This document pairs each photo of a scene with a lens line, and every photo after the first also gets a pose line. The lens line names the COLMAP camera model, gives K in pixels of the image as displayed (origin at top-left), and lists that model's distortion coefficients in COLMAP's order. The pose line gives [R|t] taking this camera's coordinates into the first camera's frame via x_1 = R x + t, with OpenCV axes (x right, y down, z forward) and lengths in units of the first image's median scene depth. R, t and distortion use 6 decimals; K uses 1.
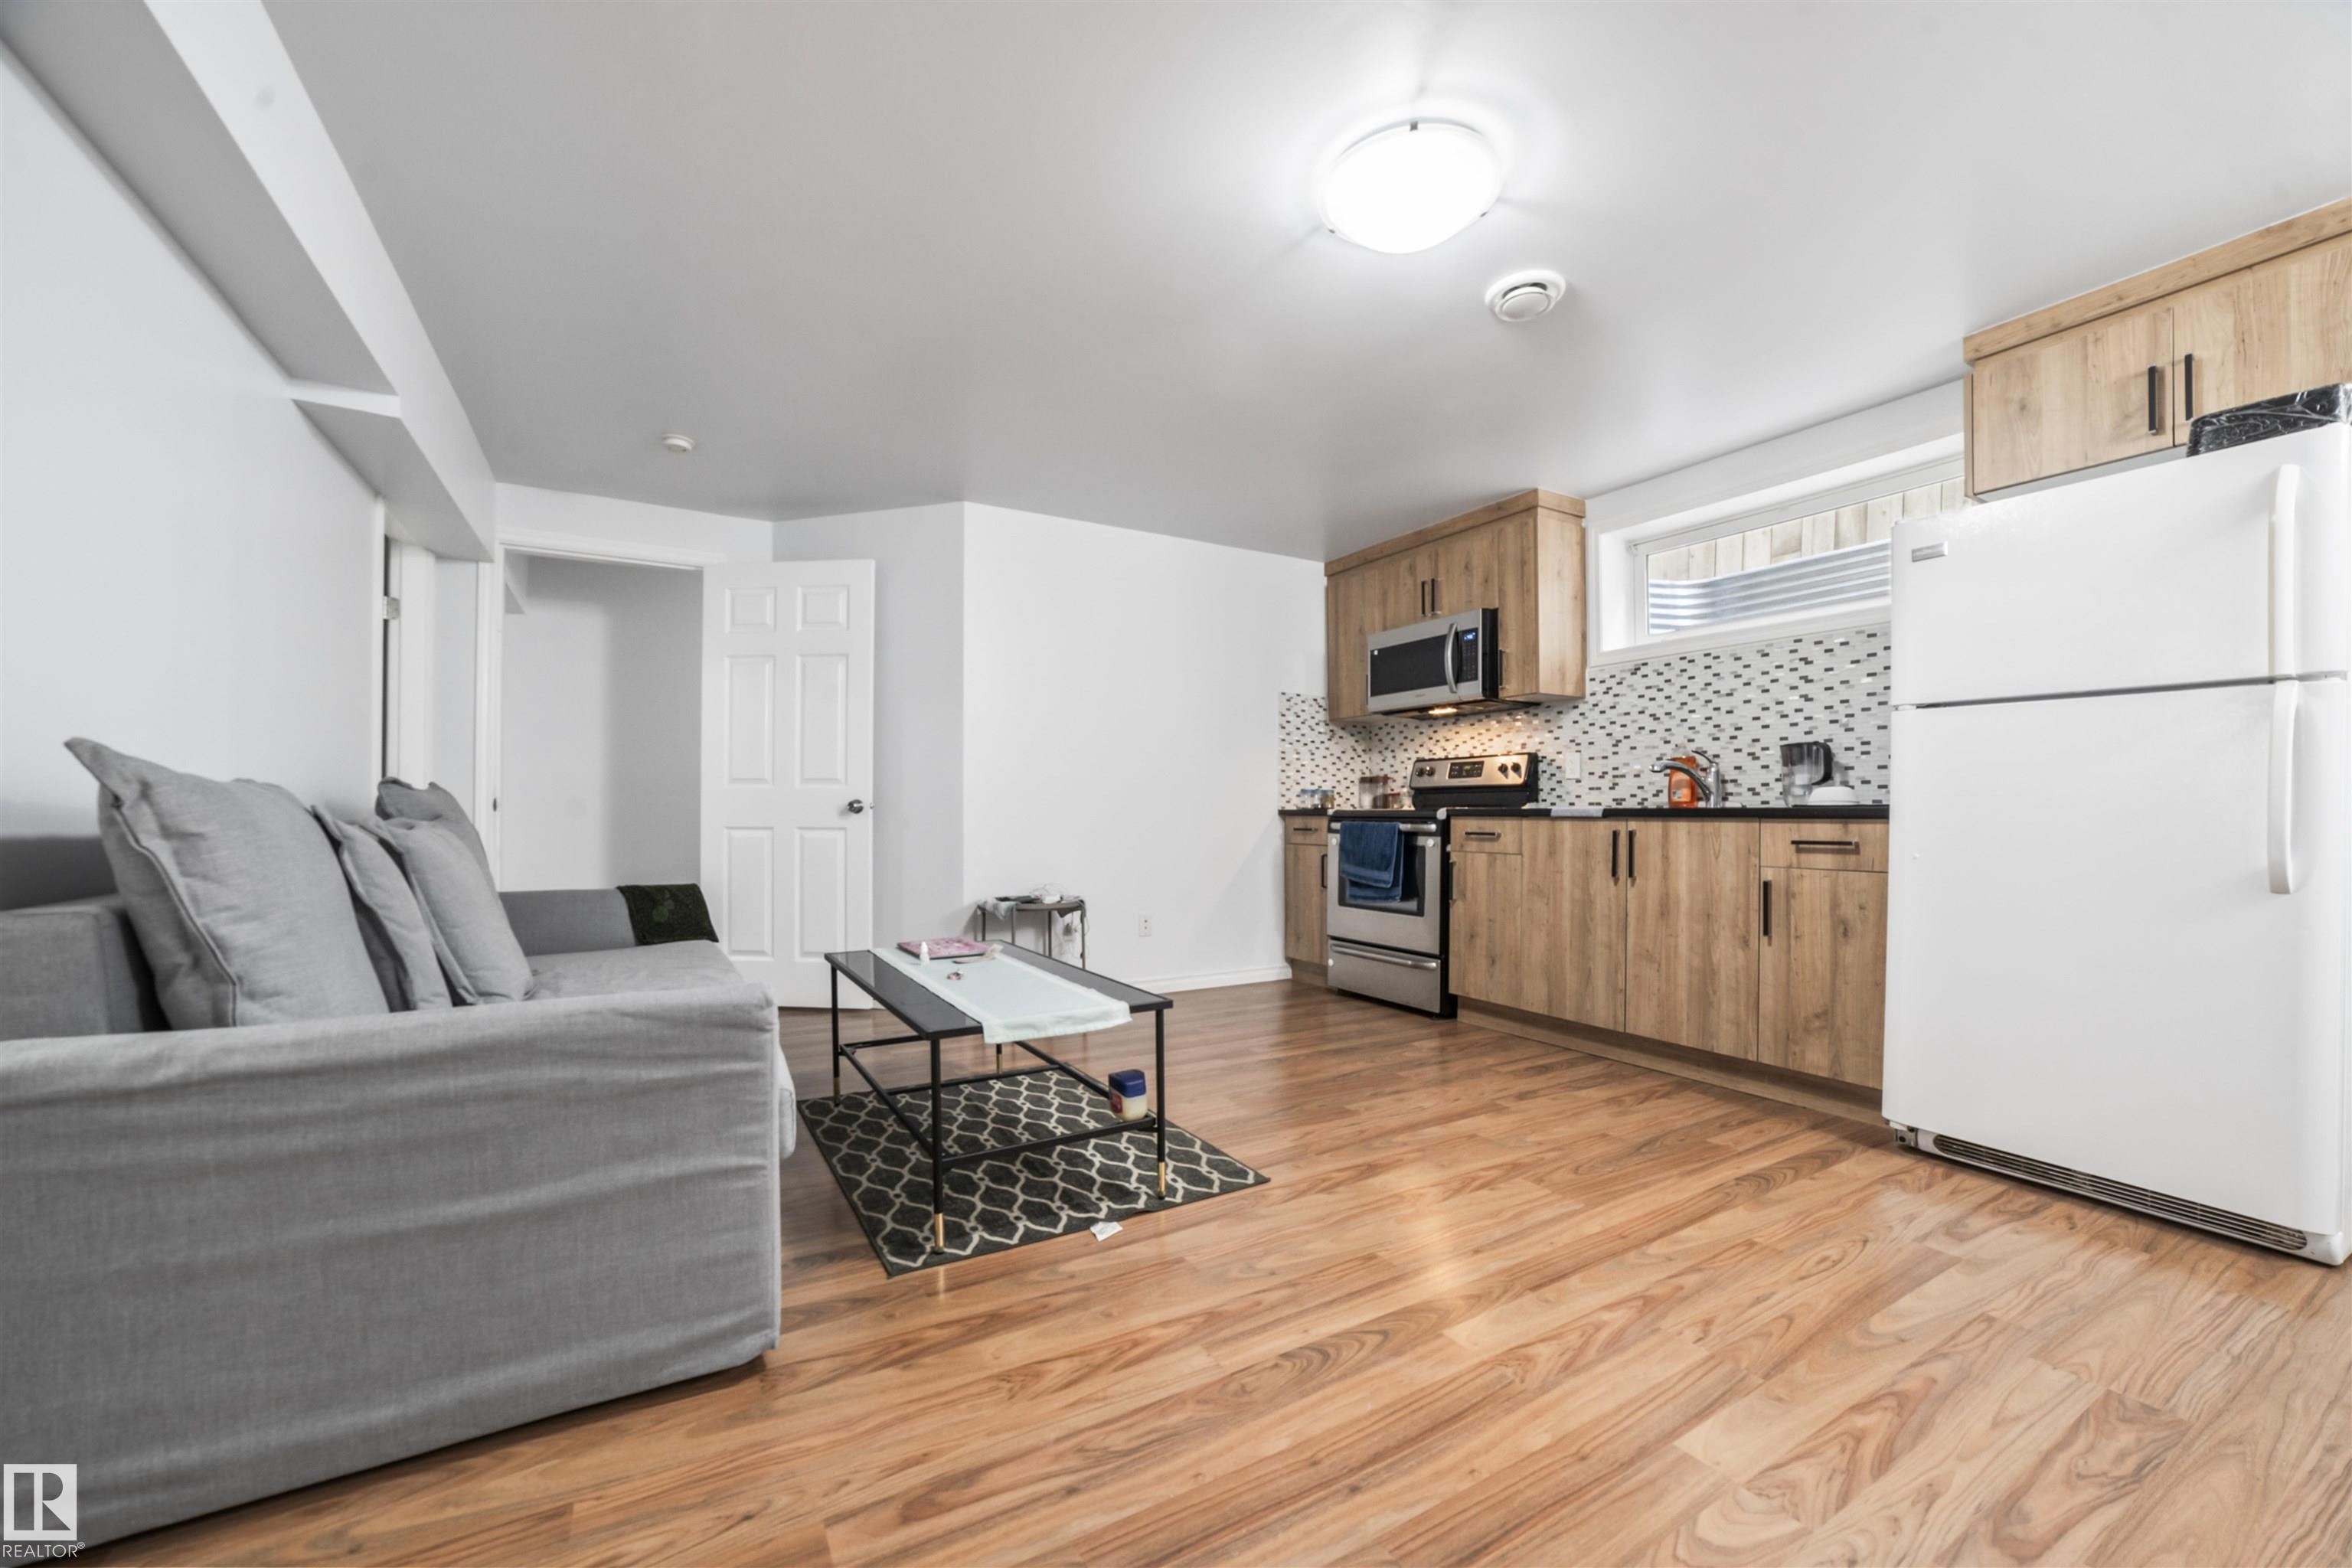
lens RADIAL K [[916.0, 0, 1182.9], [0, 916.0, 814.7], [0, 0, 1]] dist [-0.055558, 0.018074]
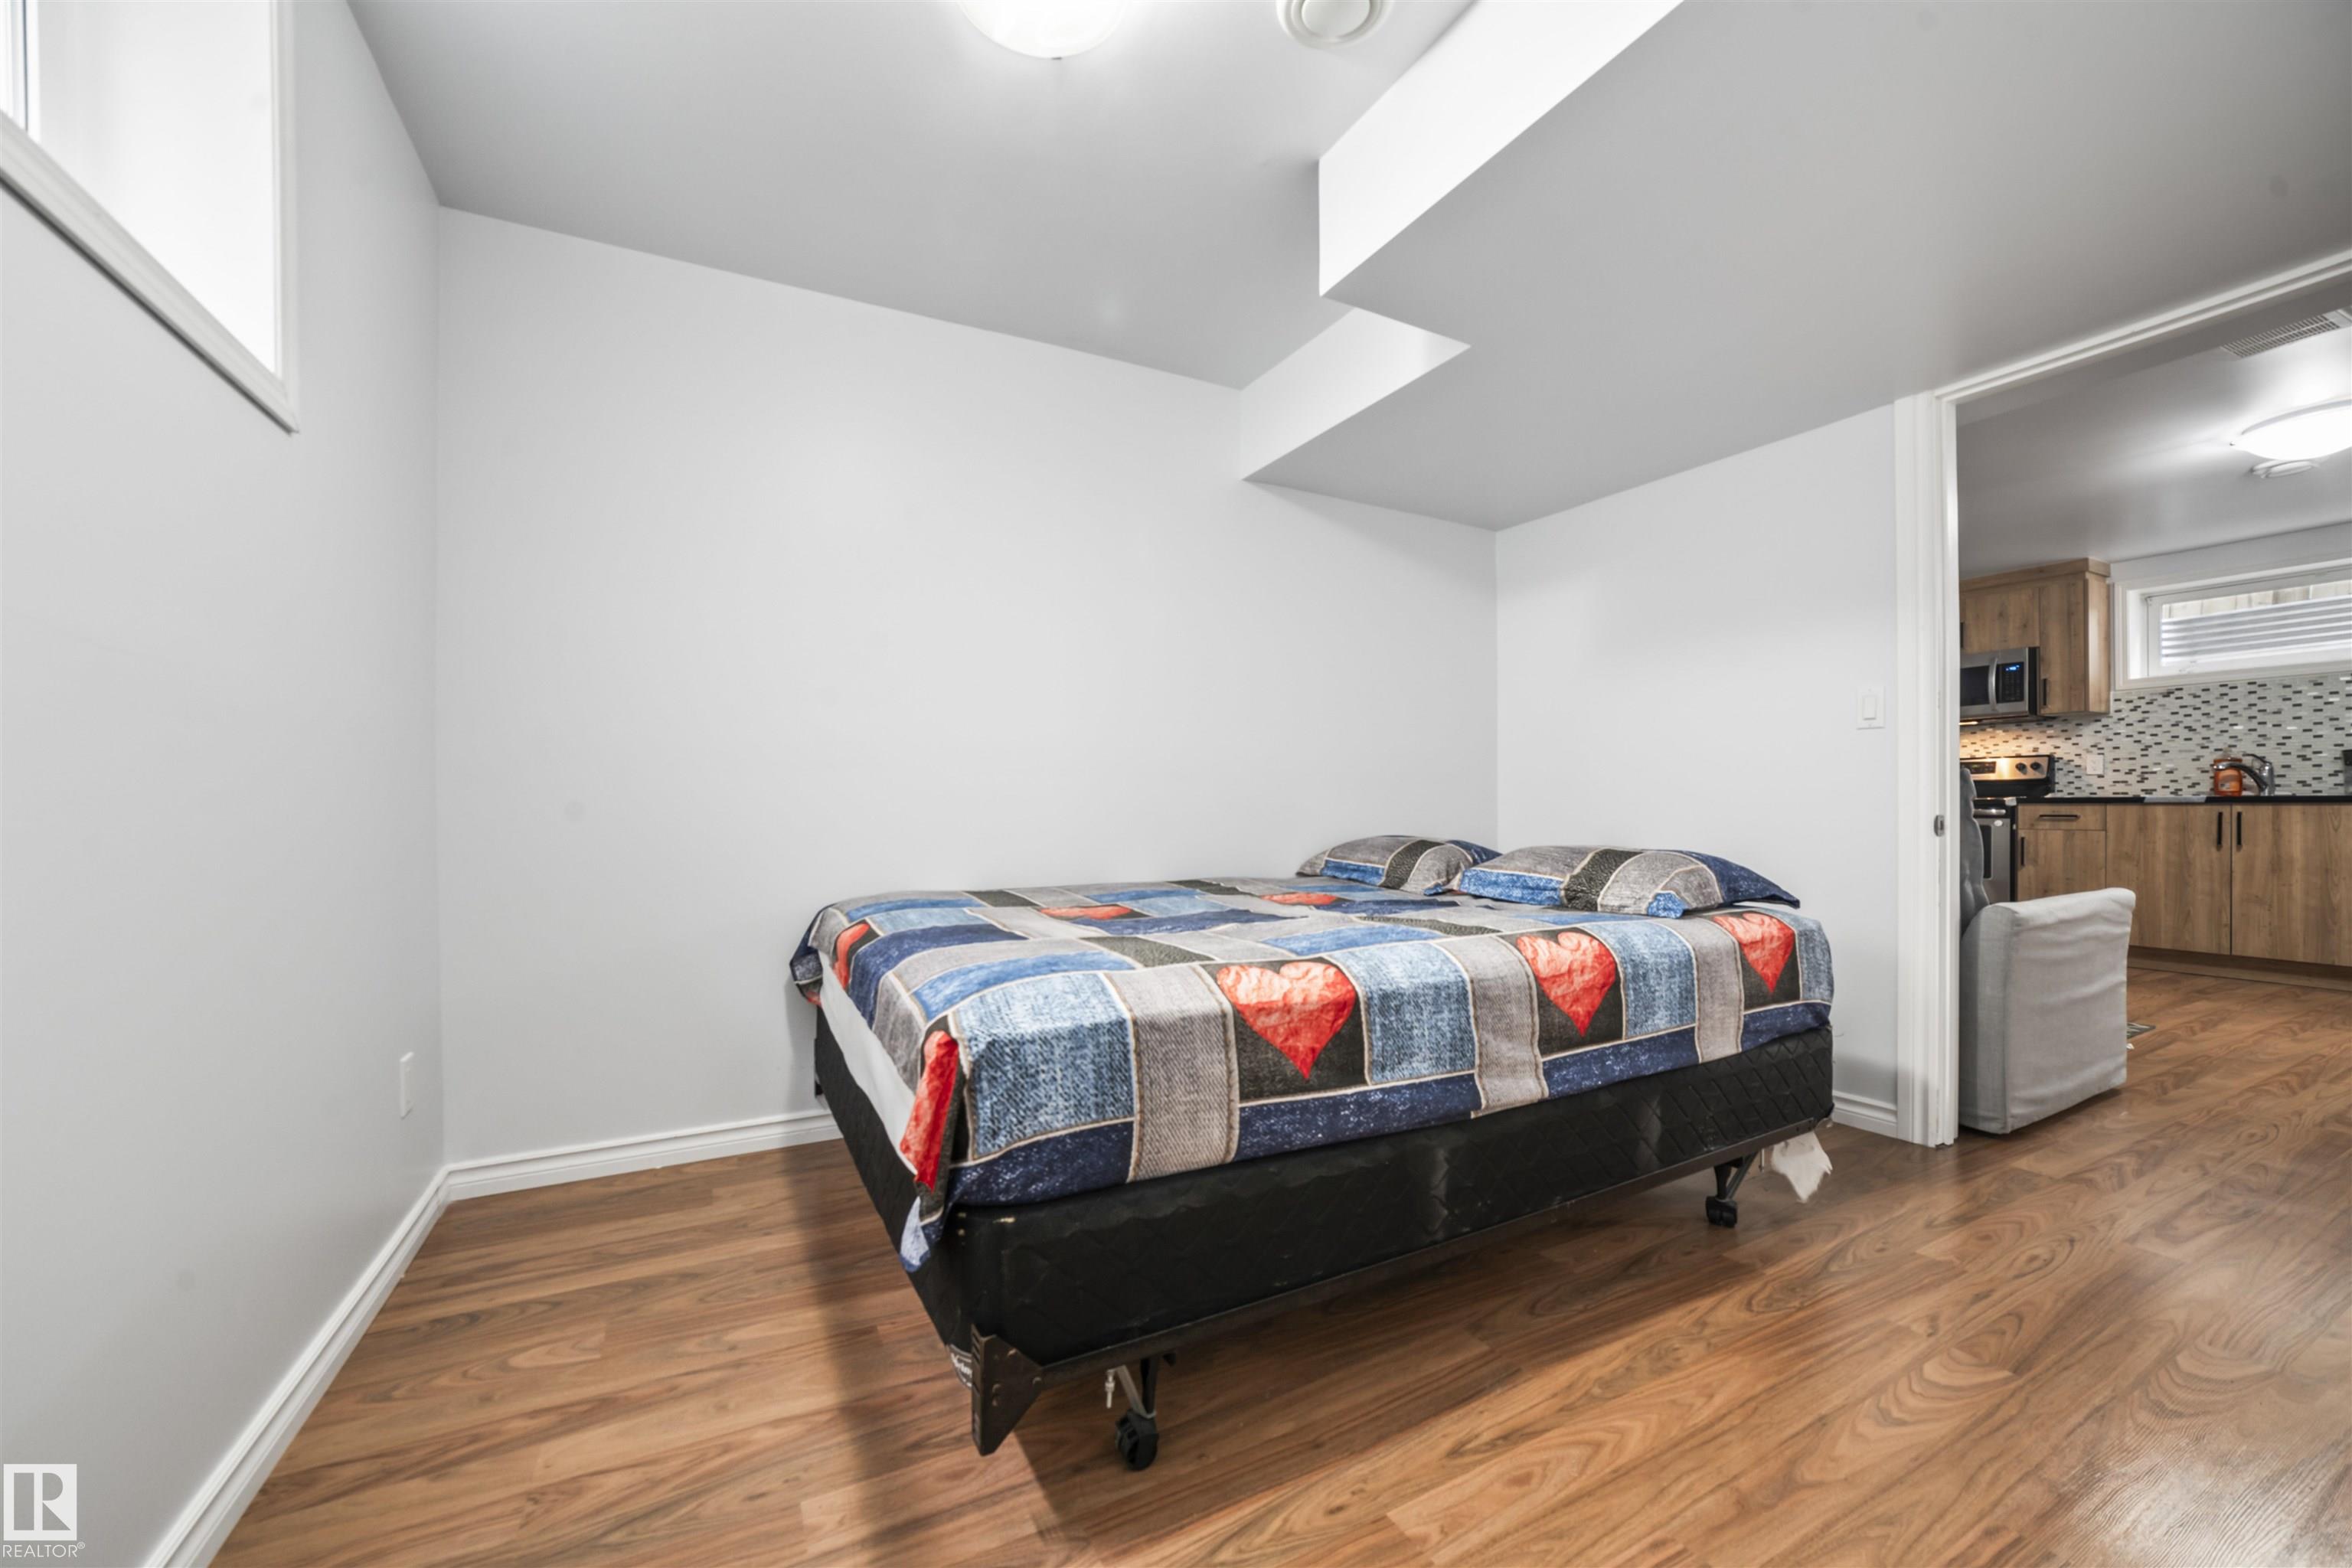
lens RADIAL K [[928.3, 0, 1173.1], [0, 928.3, 810.9], [0, 0, 1]] dist [-0.024627, 0.011028]
pose [[0.999571, -0.007592, -0.028280, -1.029858], [0.007725, 0.999960, 0.004583, -0.003509], [0.028244, -0.004800, 0.999590, -0.442125]]
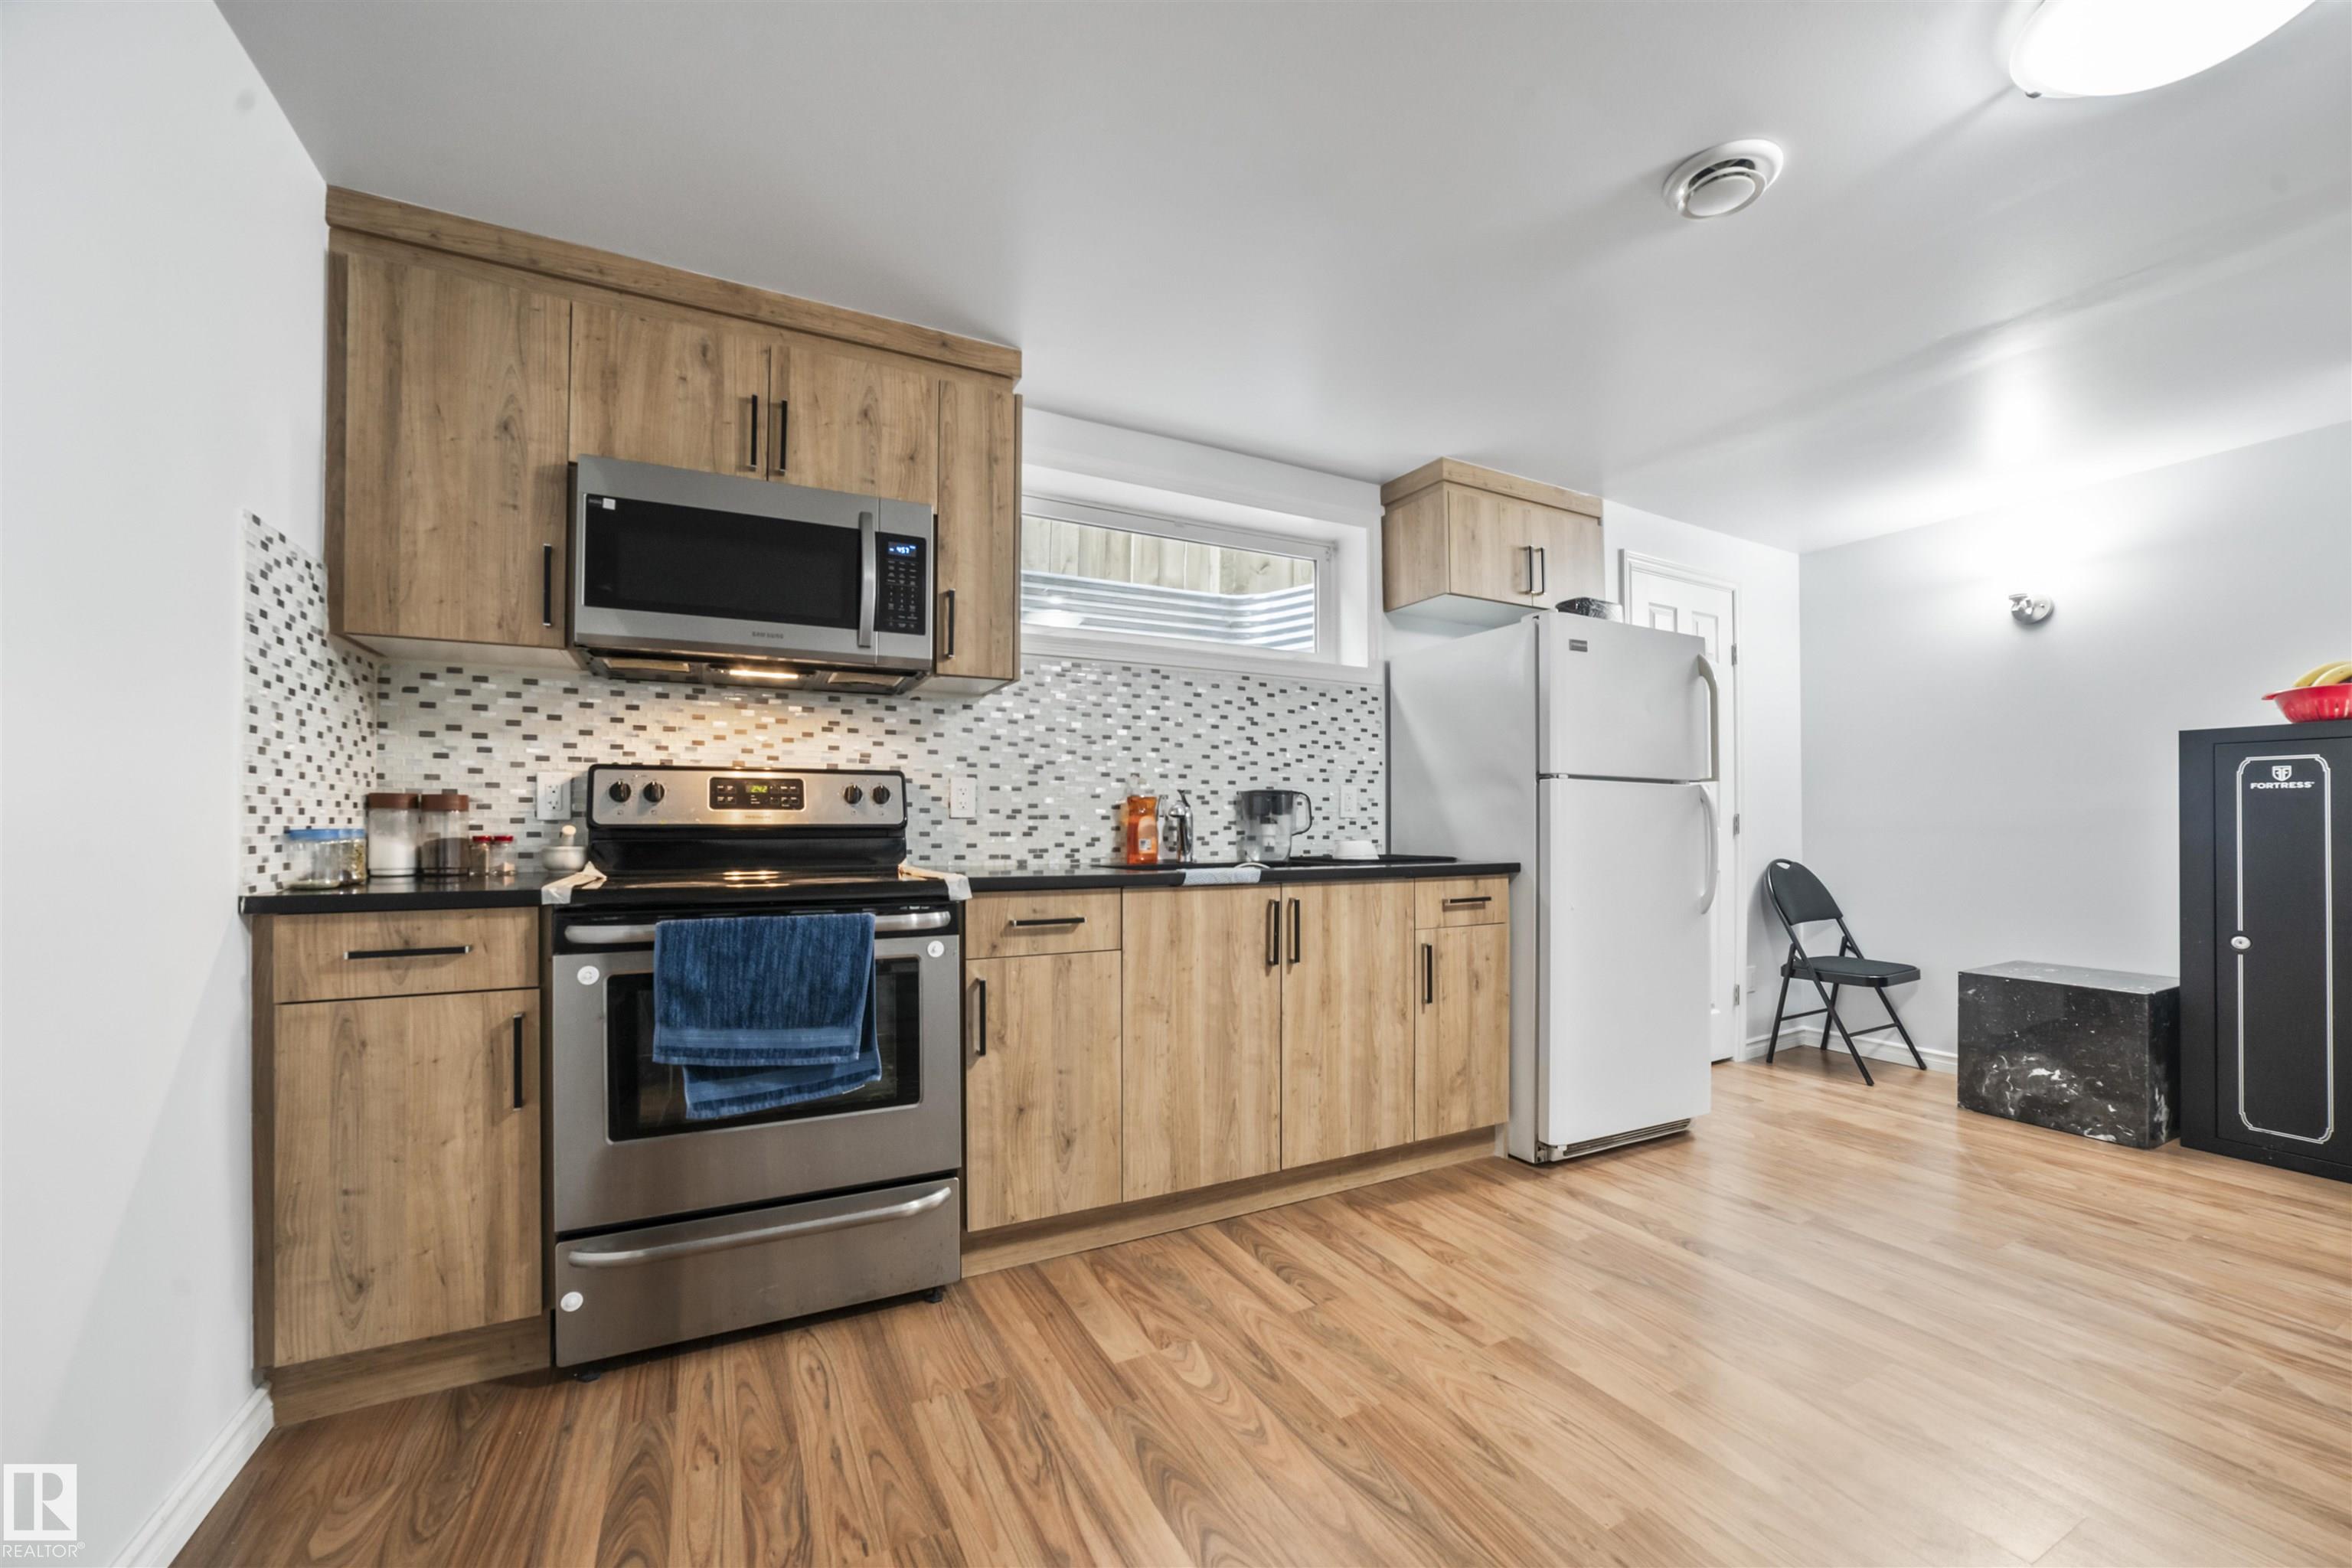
lens RADIAL K [[916.0, 0, 1182.9], [0, 916.0, 814.7], [0, 0, 1]] dist [-0.055558, 0.018074]
pose [[0.046747, 0.010059, 0.998856, -0.241528], [0.002599, 0.999945, -0.010192, -0.040842], [-0.998903, 0.003073, 0.046718, 0.952616]]
